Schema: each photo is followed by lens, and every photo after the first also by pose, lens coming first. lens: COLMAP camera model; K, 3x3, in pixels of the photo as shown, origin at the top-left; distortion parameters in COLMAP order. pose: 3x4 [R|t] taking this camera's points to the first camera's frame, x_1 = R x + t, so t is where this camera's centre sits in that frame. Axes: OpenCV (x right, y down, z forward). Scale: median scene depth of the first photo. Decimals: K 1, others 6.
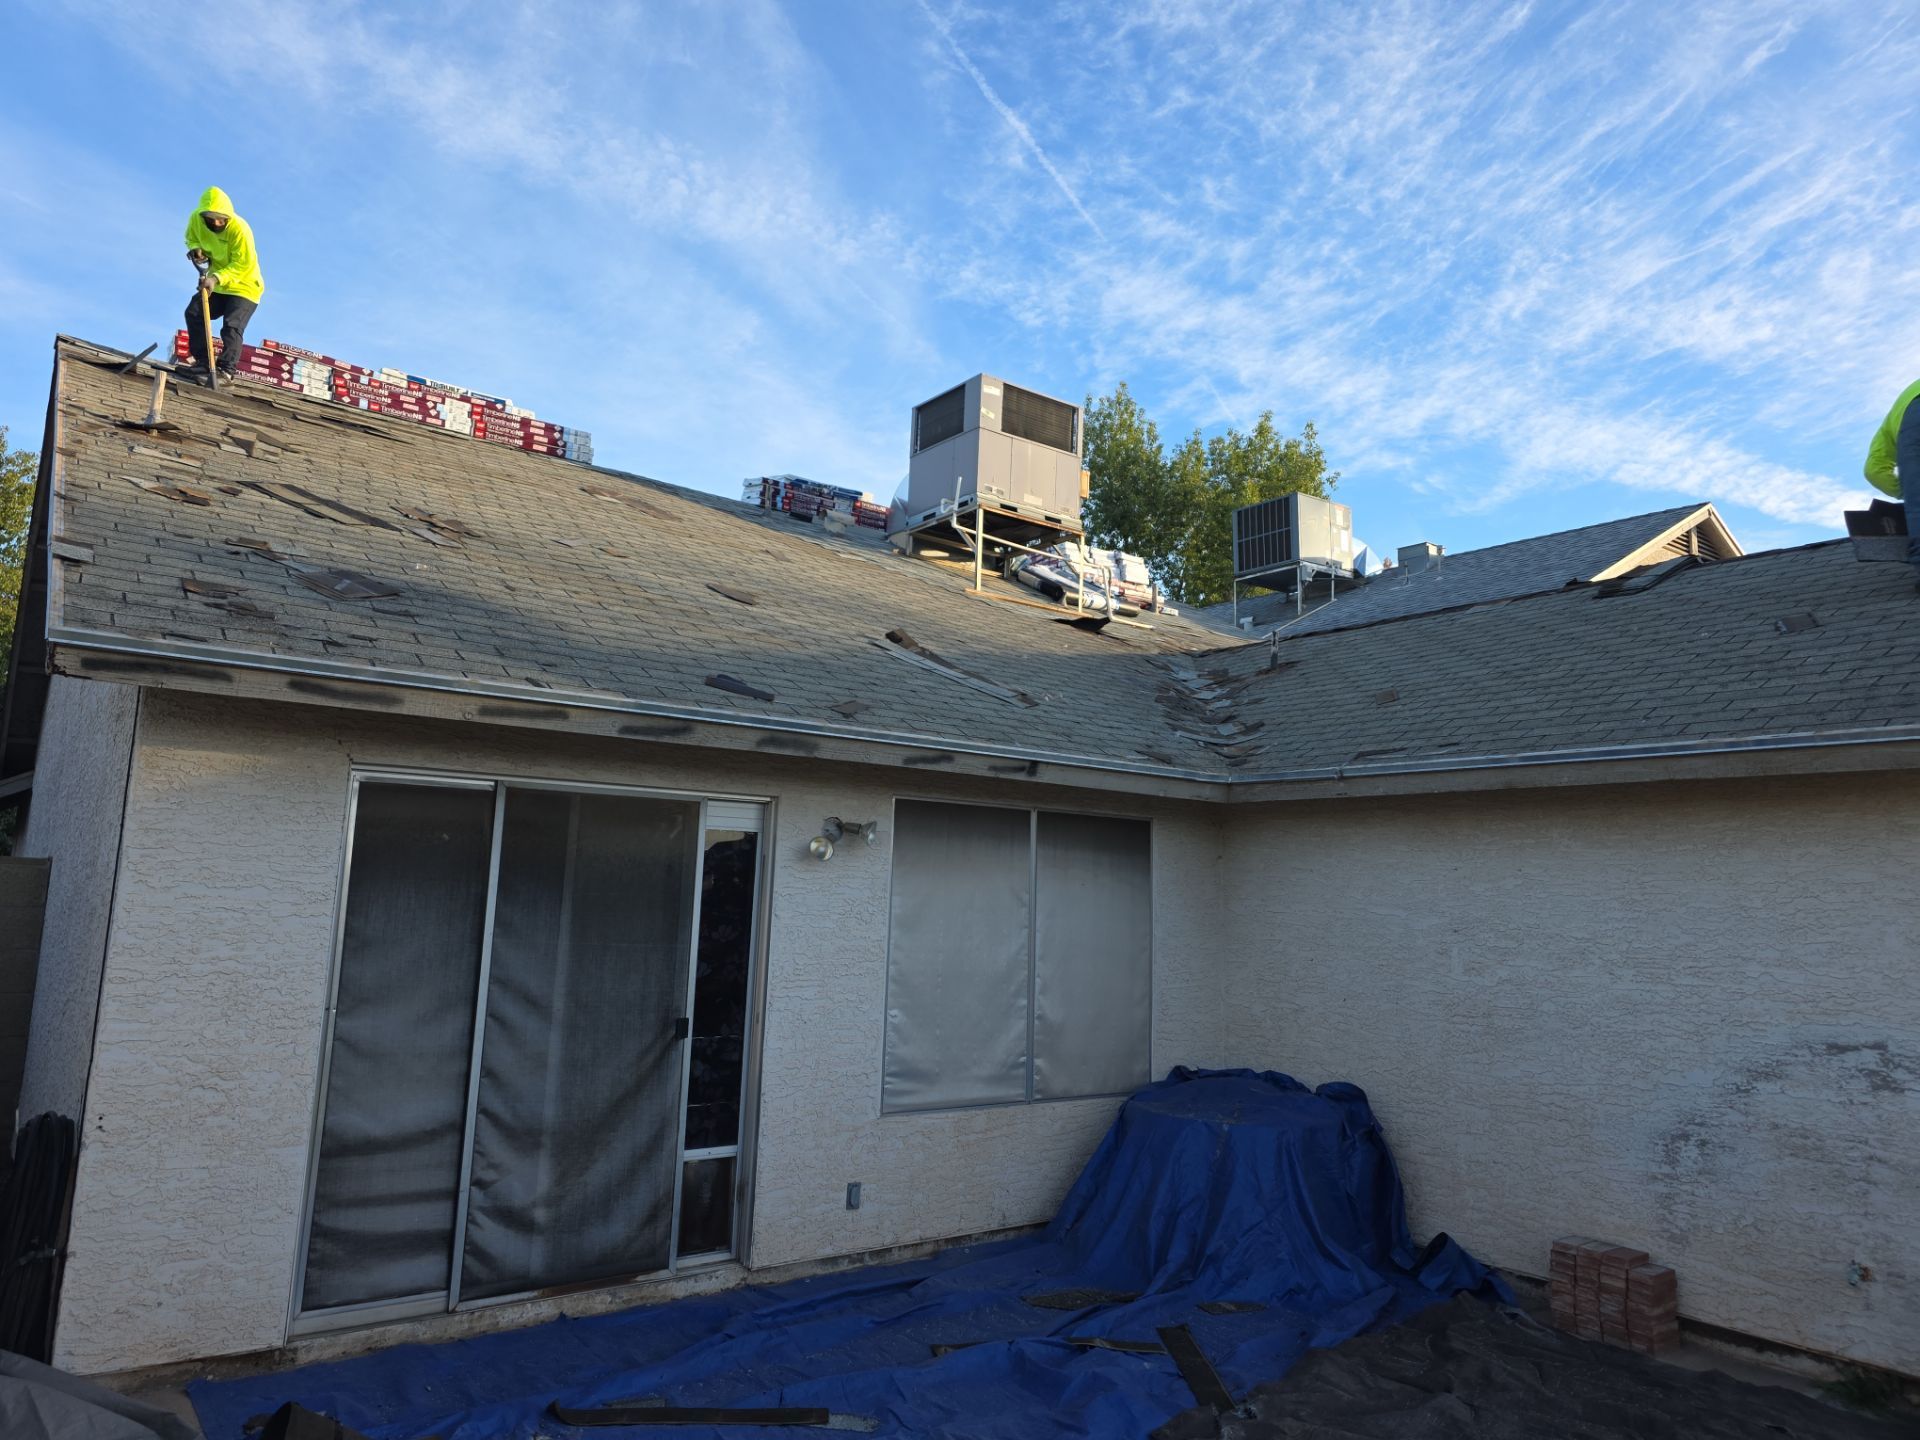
lens RADIAL K [[1292.0, 0, 923.6], [0, 1292.0, 714.4], [0, 0, 1]] dist [0.225690, -0.225499]
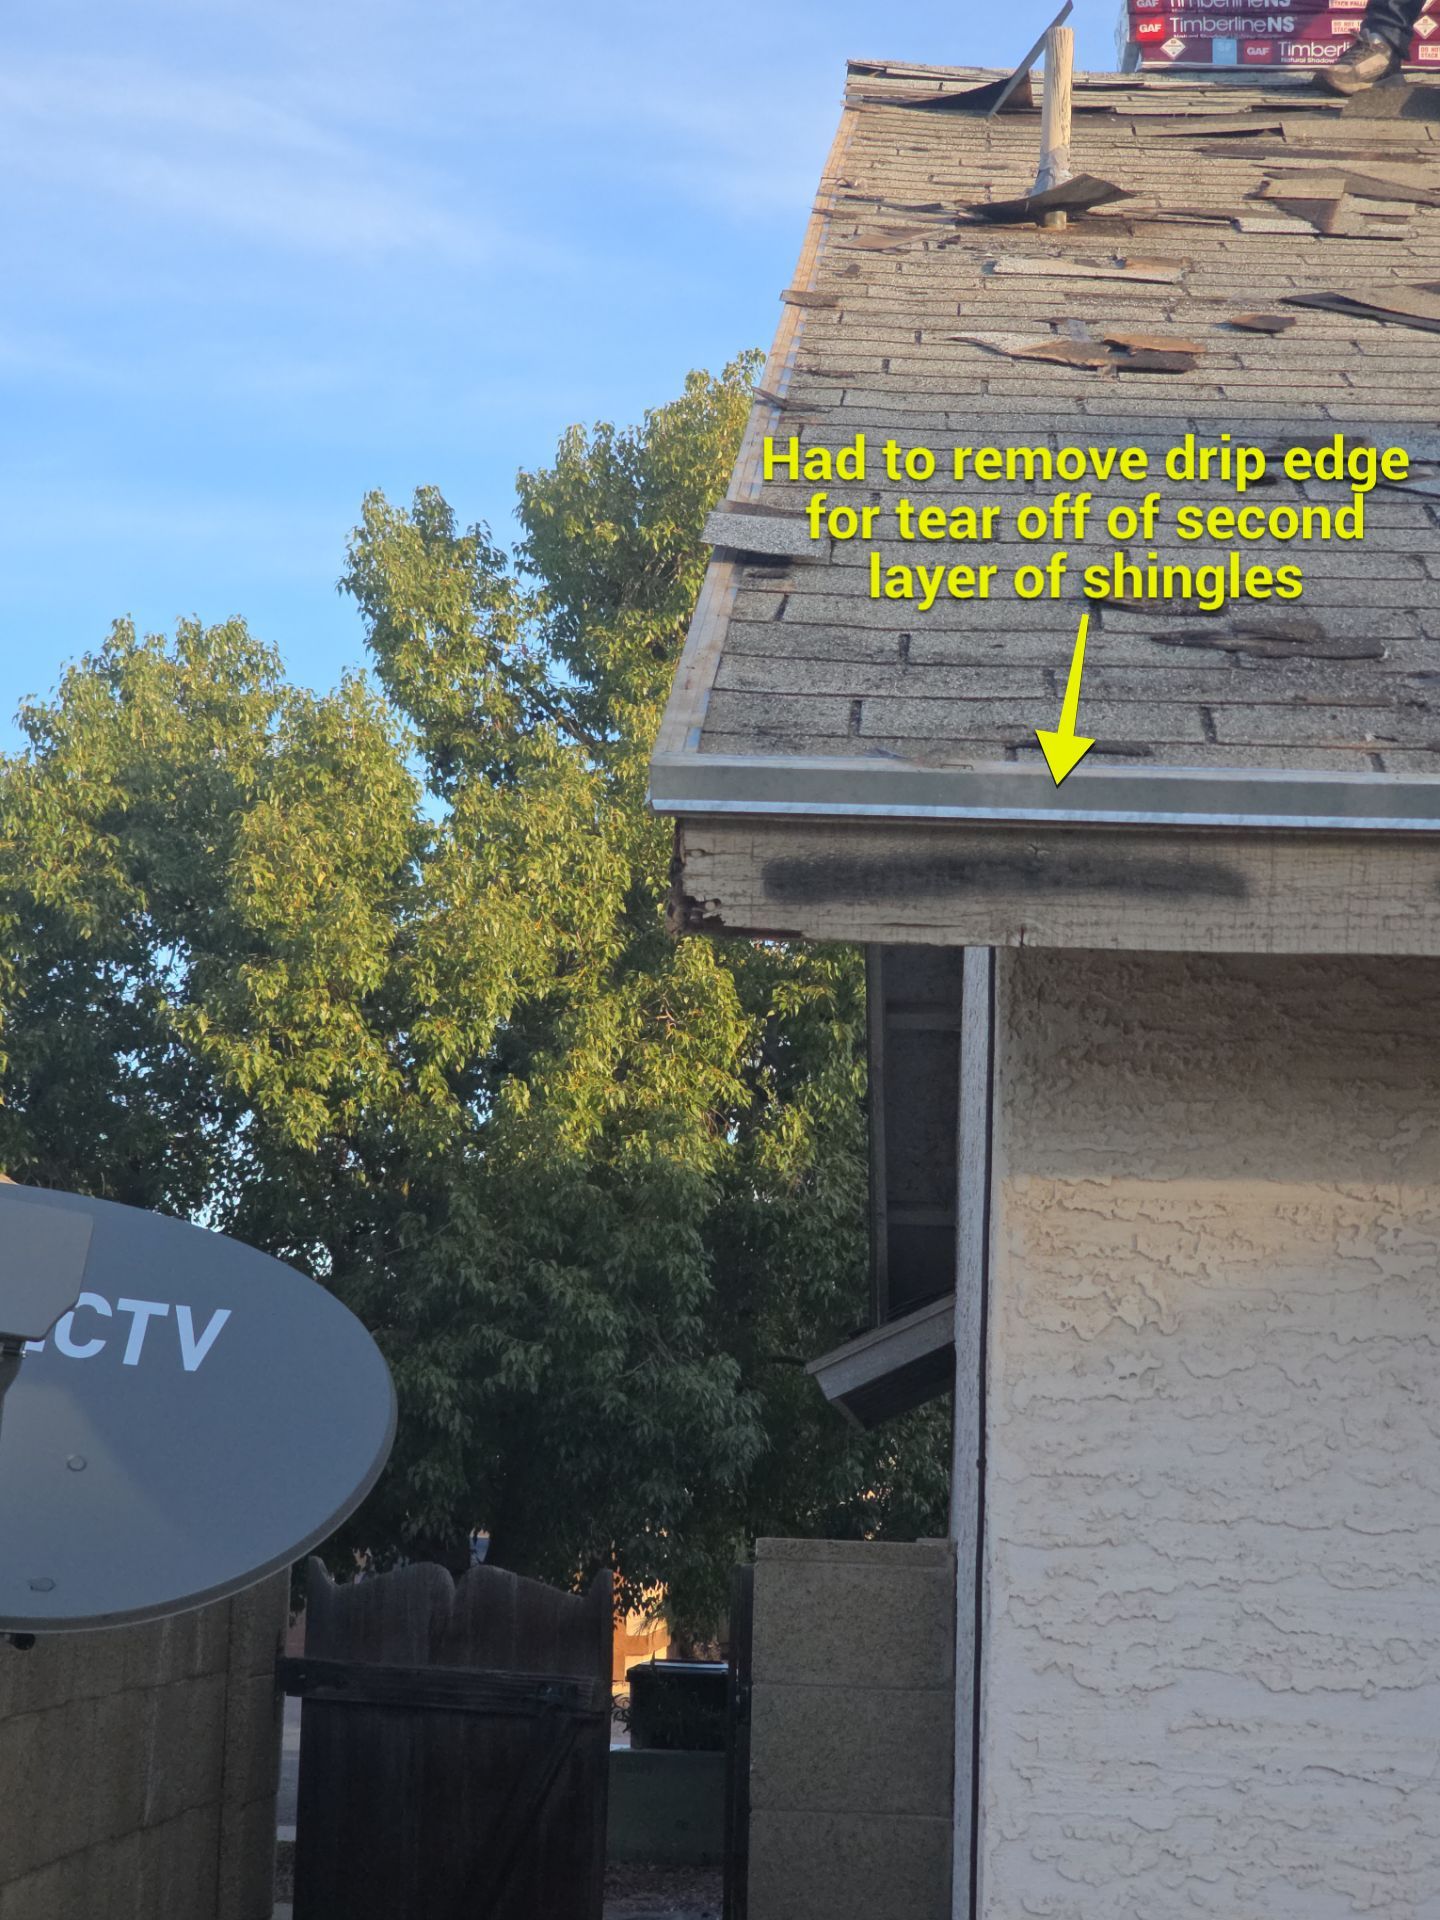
lens RADIAL K [[3960.0, 0, 720.0], [0, 3960.0, 960.0], [0, 0, 1]] dist [-0.279419, 3.429006]
pose [[0.787665, -0.111285, -0.605970, -0.127507], [0.093212, 0.993755, -0.061340, 0.022686], [0.609012, -0.008168, 0.793119, 0.317318]]
